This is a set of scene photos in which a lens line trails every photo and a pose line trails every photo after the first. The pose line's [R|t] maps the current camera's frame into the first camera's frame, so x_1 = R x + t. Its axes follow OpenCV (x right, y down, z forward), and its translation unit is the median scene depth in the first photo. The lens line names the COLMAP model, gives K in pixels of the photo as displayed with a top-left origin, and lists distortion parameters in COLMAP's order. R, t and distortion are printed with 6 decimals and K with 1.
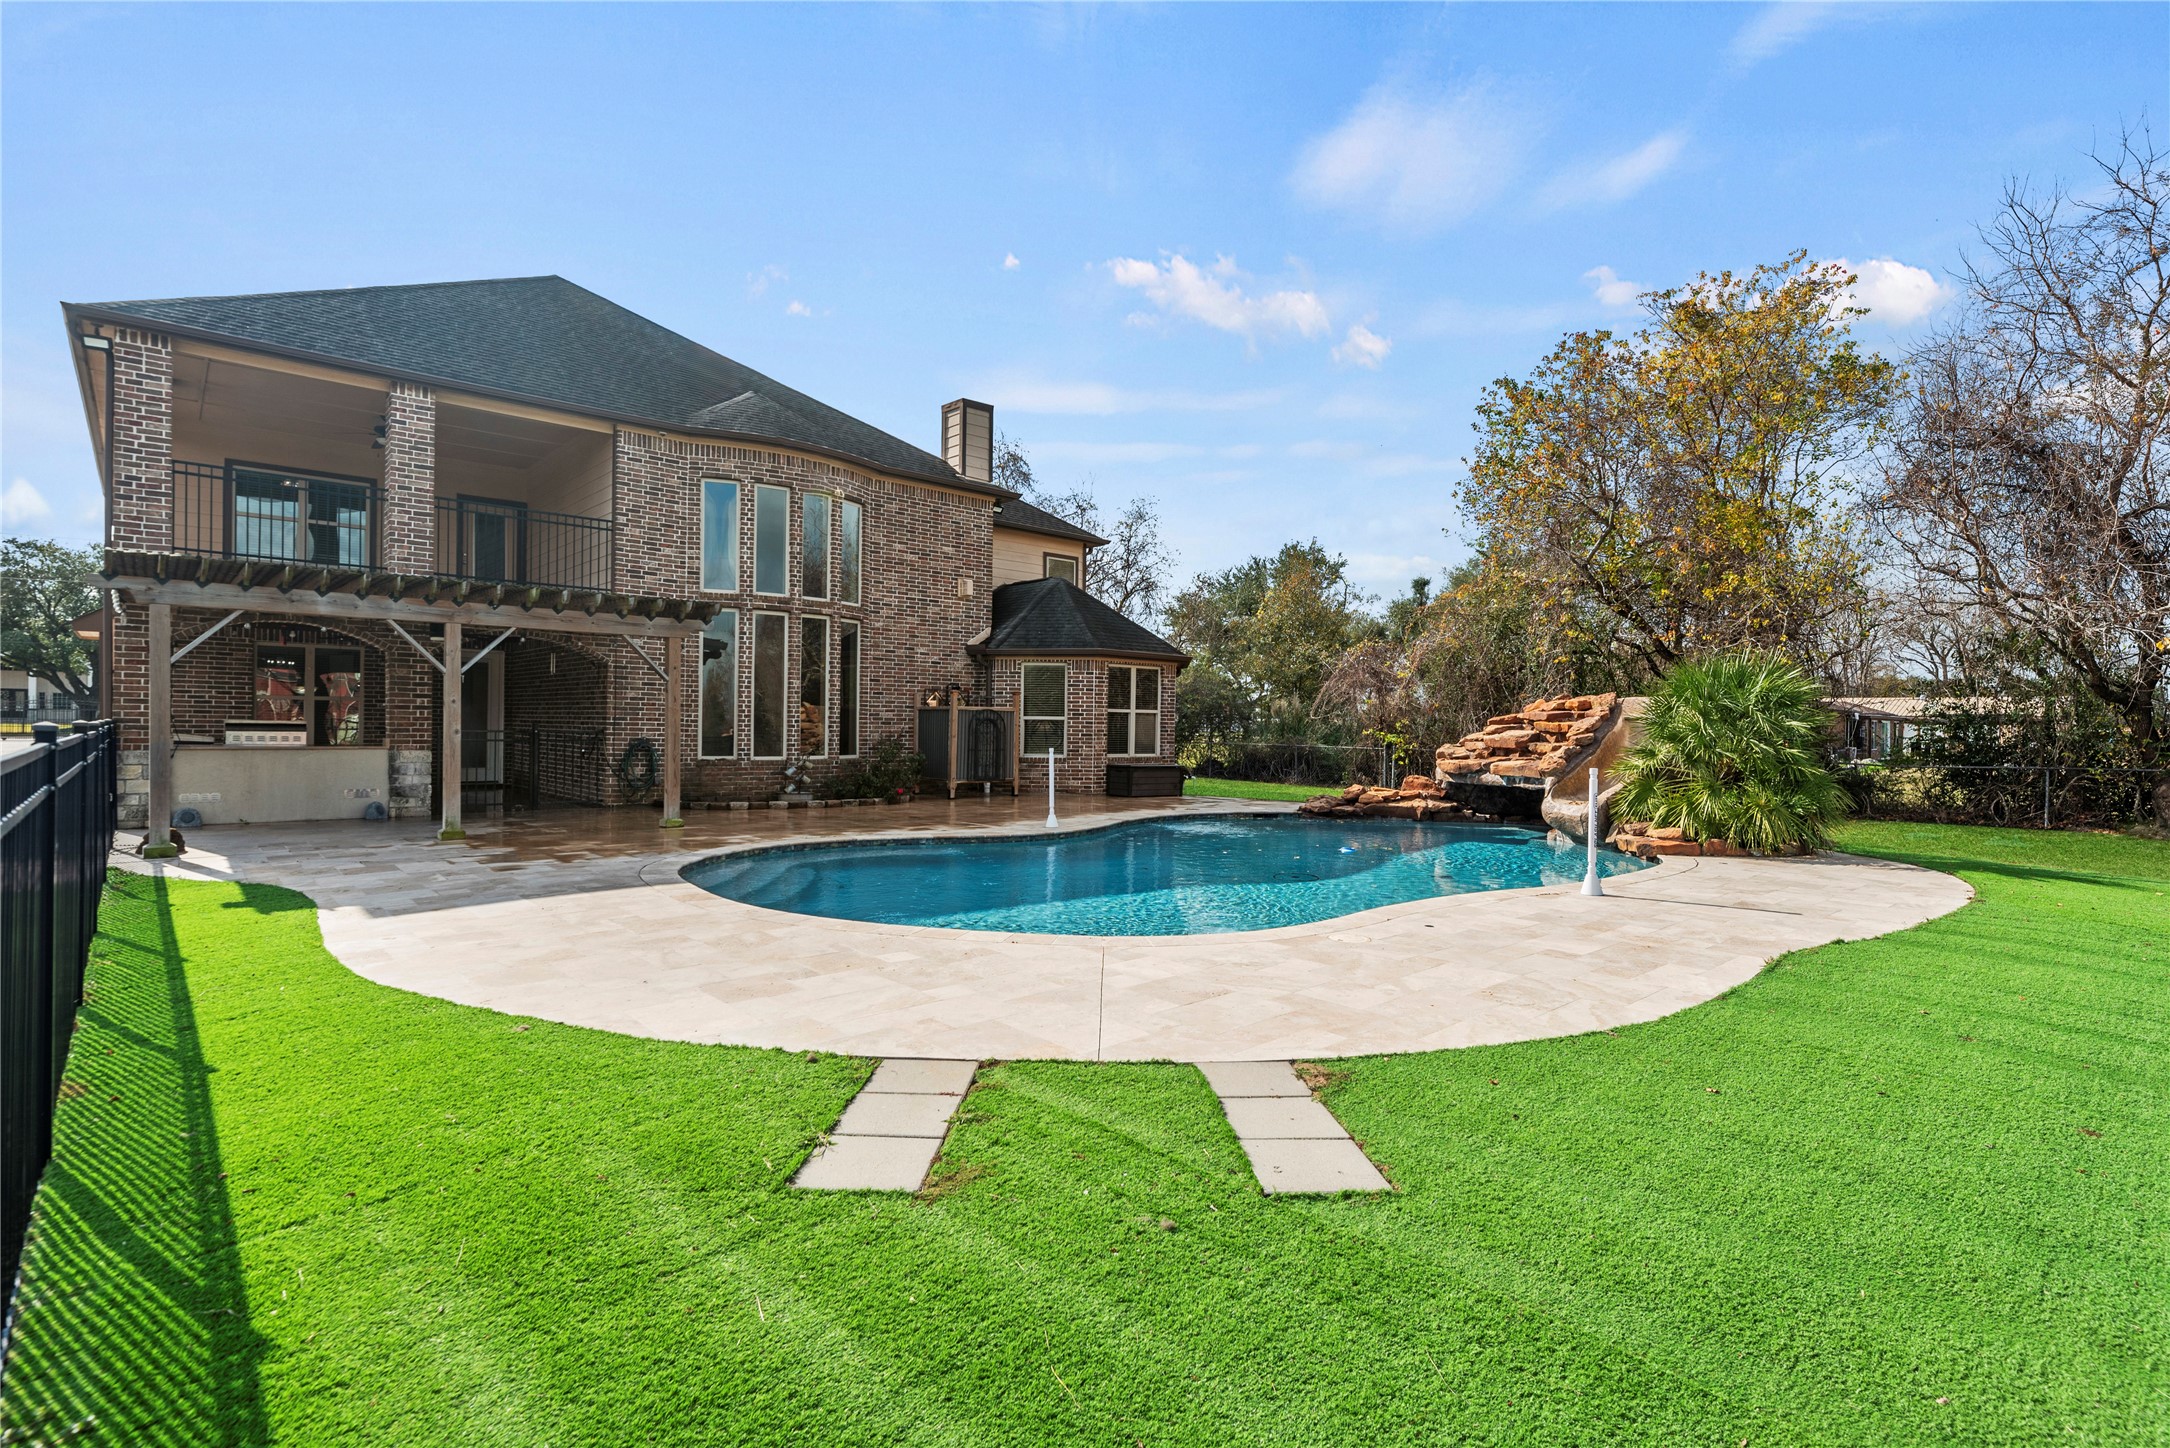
lens RADIAL K [[1025.9, 0, 1085.0], [0, 1025.9, 724.0], [0, 0, 1]] dist [0.020183, -0.015984]
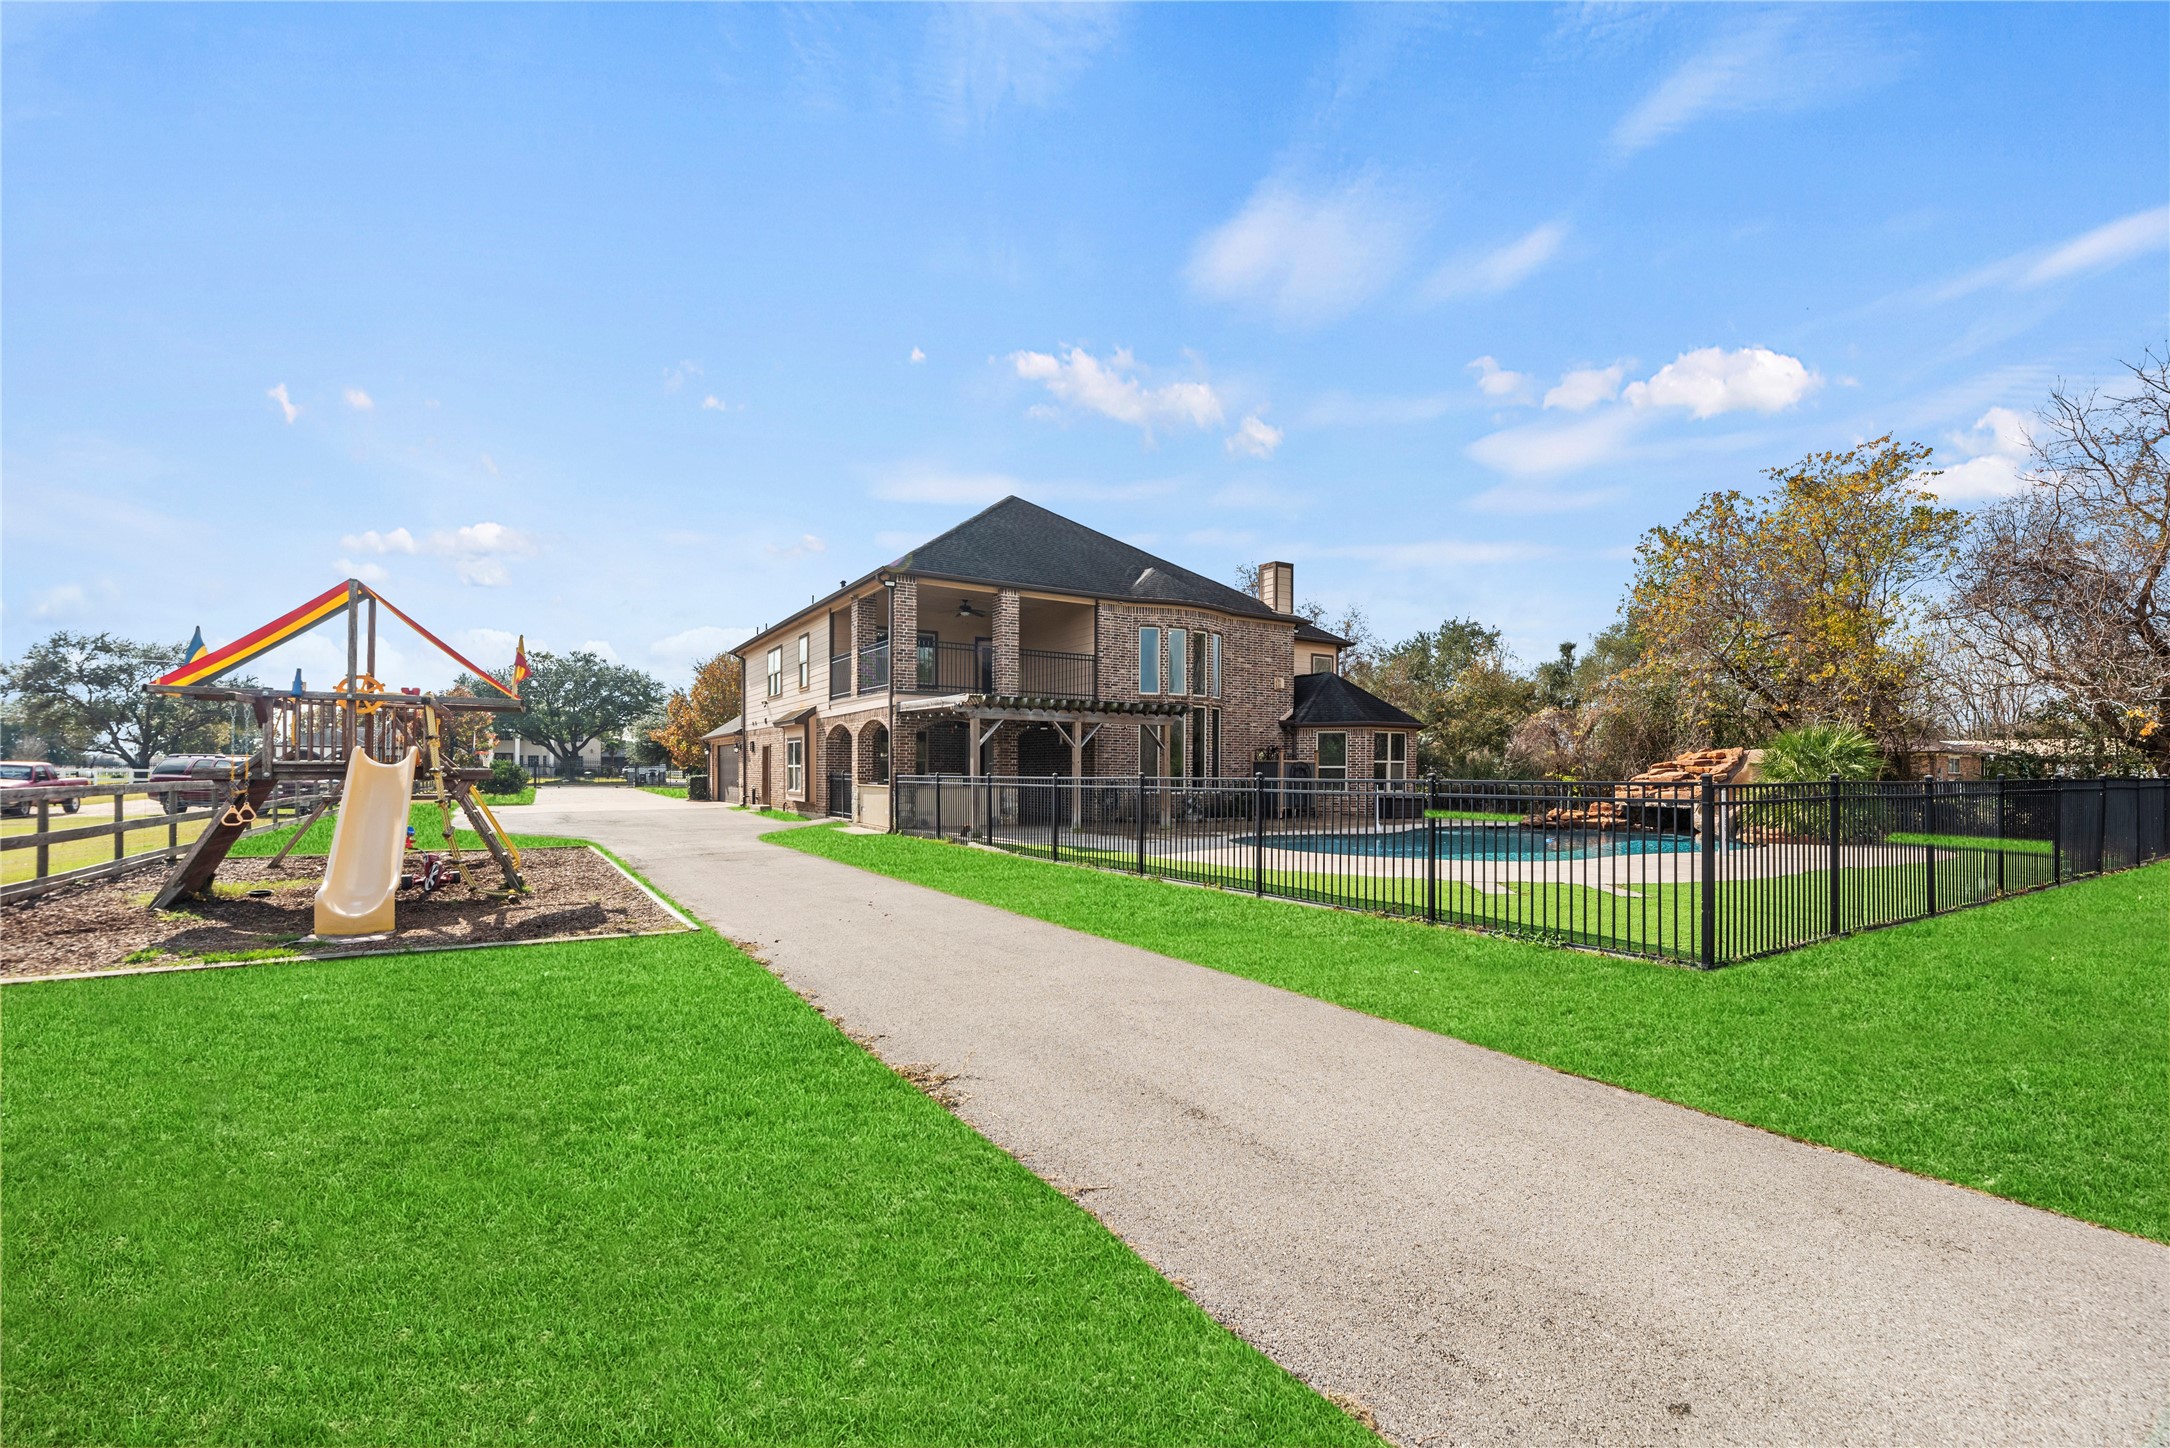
lens RADIAL K [[885.2, 0, 1084.8], [0, 885.2, 774.0], [0, 0, 1]] dist [-0.000299, -0.000004]
pose [[0.984819, -0.008421, -0.173381, -0.187277], [0.008890, 0.999959, 0.001933, -0.001218], [0.173358, -0.003445, 0.984853, -0.394452]]
